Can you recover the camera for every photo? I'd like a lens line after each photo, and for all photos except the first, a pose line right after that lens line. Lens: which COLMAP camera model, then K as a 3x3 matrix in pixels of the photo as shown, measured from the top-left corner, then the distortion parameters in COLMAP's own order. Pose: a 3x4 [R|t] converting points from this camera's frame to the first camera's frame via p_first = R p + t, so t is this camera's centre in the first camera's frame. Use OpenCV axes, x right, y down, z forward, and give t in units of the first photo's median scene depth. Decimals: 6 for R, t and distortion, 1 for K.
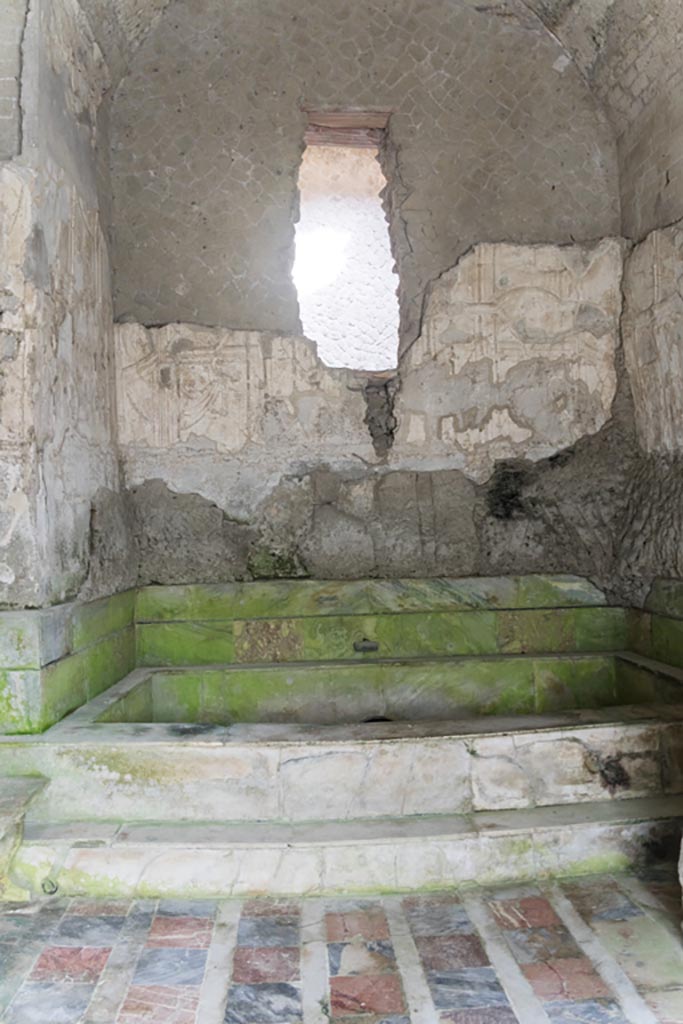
lens RADIAL K [[824.2, 0, 336.3], [0, 824.2, 521.5], [0, 0, 1]] dist [0.053025, -0.067124]
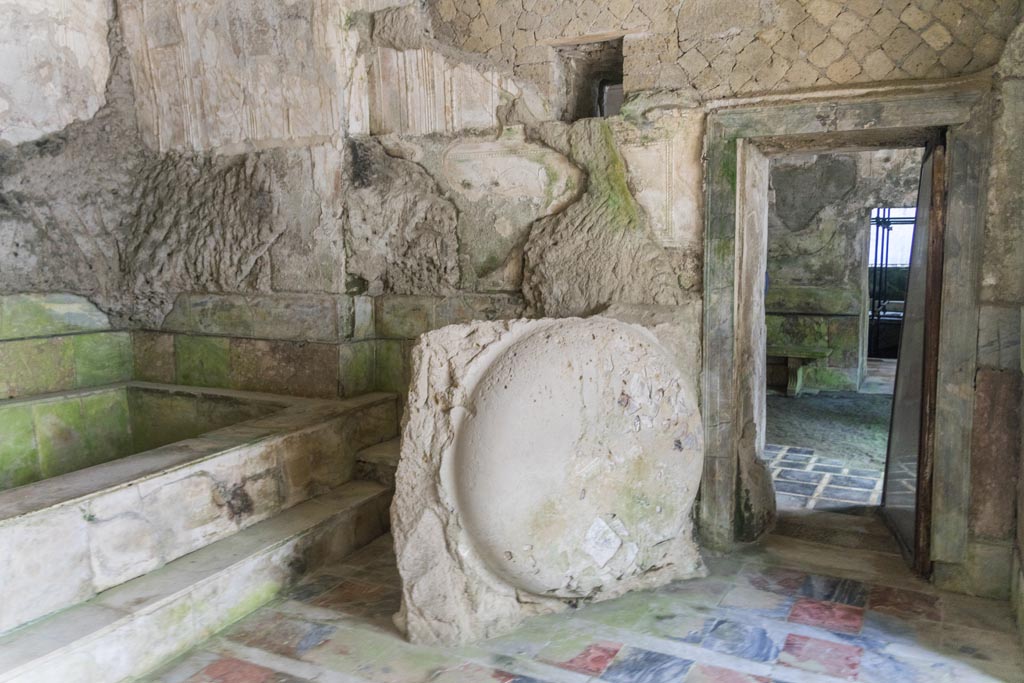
lens RADIAL K [[824.2, 0, 527.3], [0, 824.2, 344.7], [0, 0, 1]] dist [0.053025, -0.067124]
pose [[0.510852, -0.070650, 0.856761, -0.186532], [-0.010928, 0.996003, 0.088649, 0.037268], [-0.859599, -0.054649, 0.508038, 0.206017]]
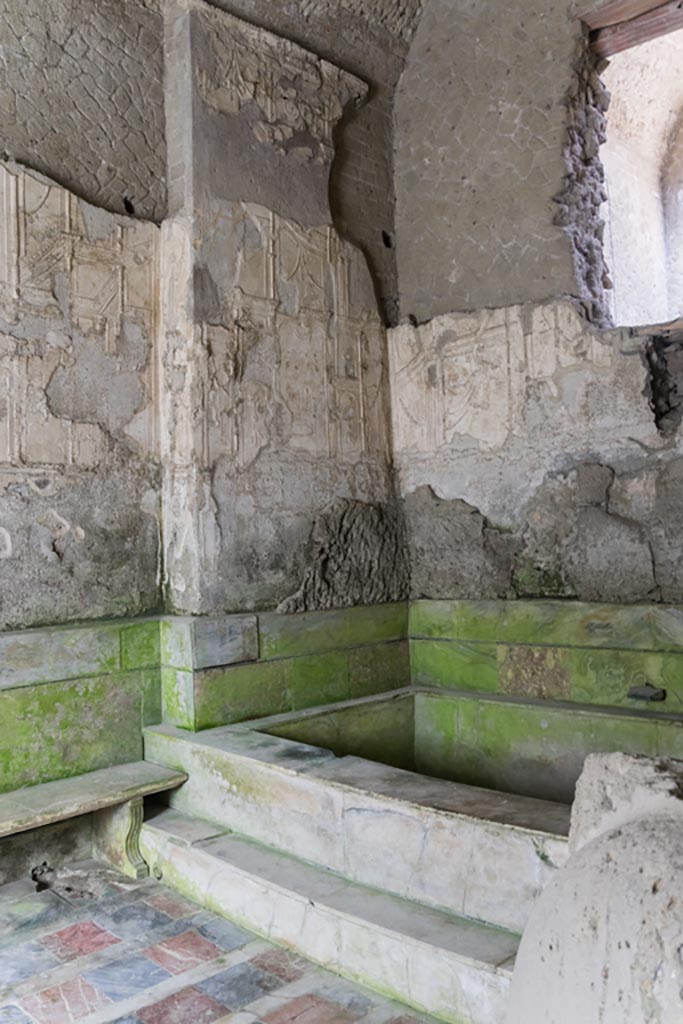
lens RADIAL K [[859.4, 0, 337.1], [0, 859.4, 517.0], [0, 0, 1]] dist [0.056507, -0.089616]
pose [[0.676582, -0.022282, -0.736030, 0.420754], [0.018178, 0.999743, -0.013556, -0.003524], [0.736143, -0.004208, 0.676813, 0.261462]]
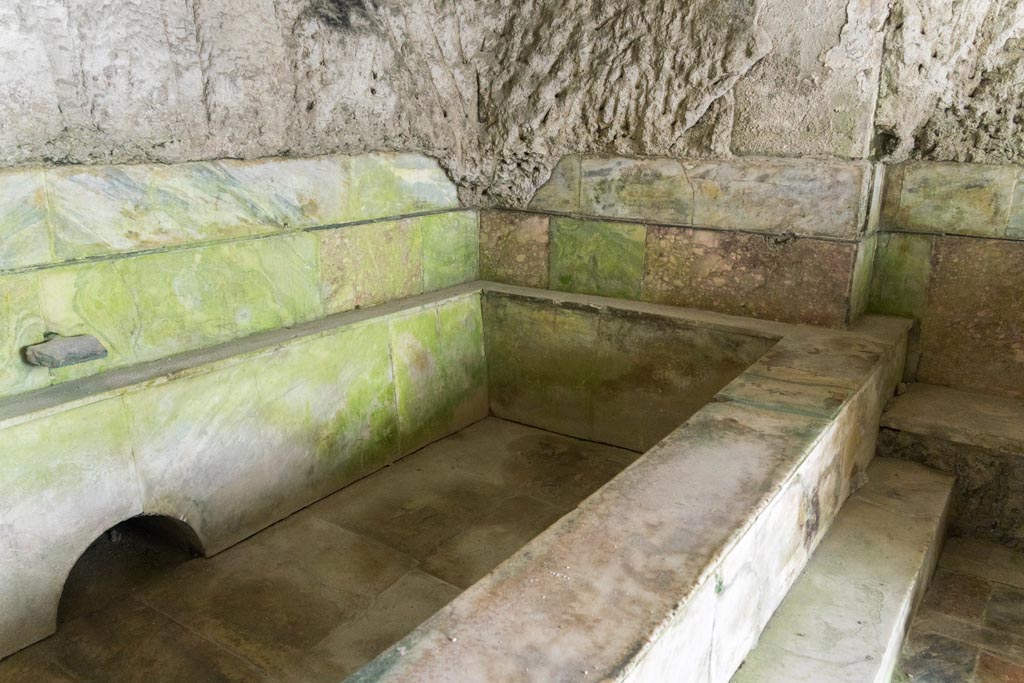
lens RADIAL K [[824.2, 0, 501.4], [0, 824.2, 340.7], [0, 0, 1]] dist [0.053025, -0.067124]
pose [[0.625895, -0.176277, 0.759725, -0.120794], [-0.023507, 0.969416, 0.244296, 0.049518], [-0.779553, -0.170762, 0.602608, 0.613368]]
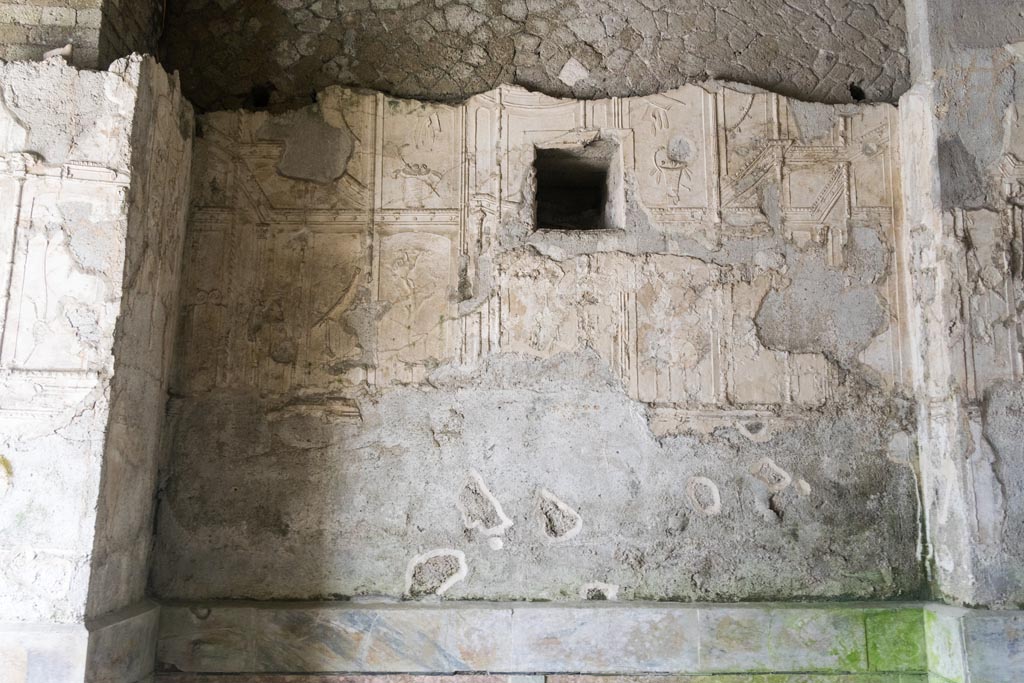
lens RADIAL K [[886.7, 0, 524.1], [0, 886.7, 347.2], [0, 0, 1]] dist [0.039212, -0.048618]
pose [[-0.016436, -0.159363, -0.987083, 0.359148], [-0.001653, 0.987220, -0.159357, -0.000828], [0.999864, -0.000988, -0.016489, 0.420617]]
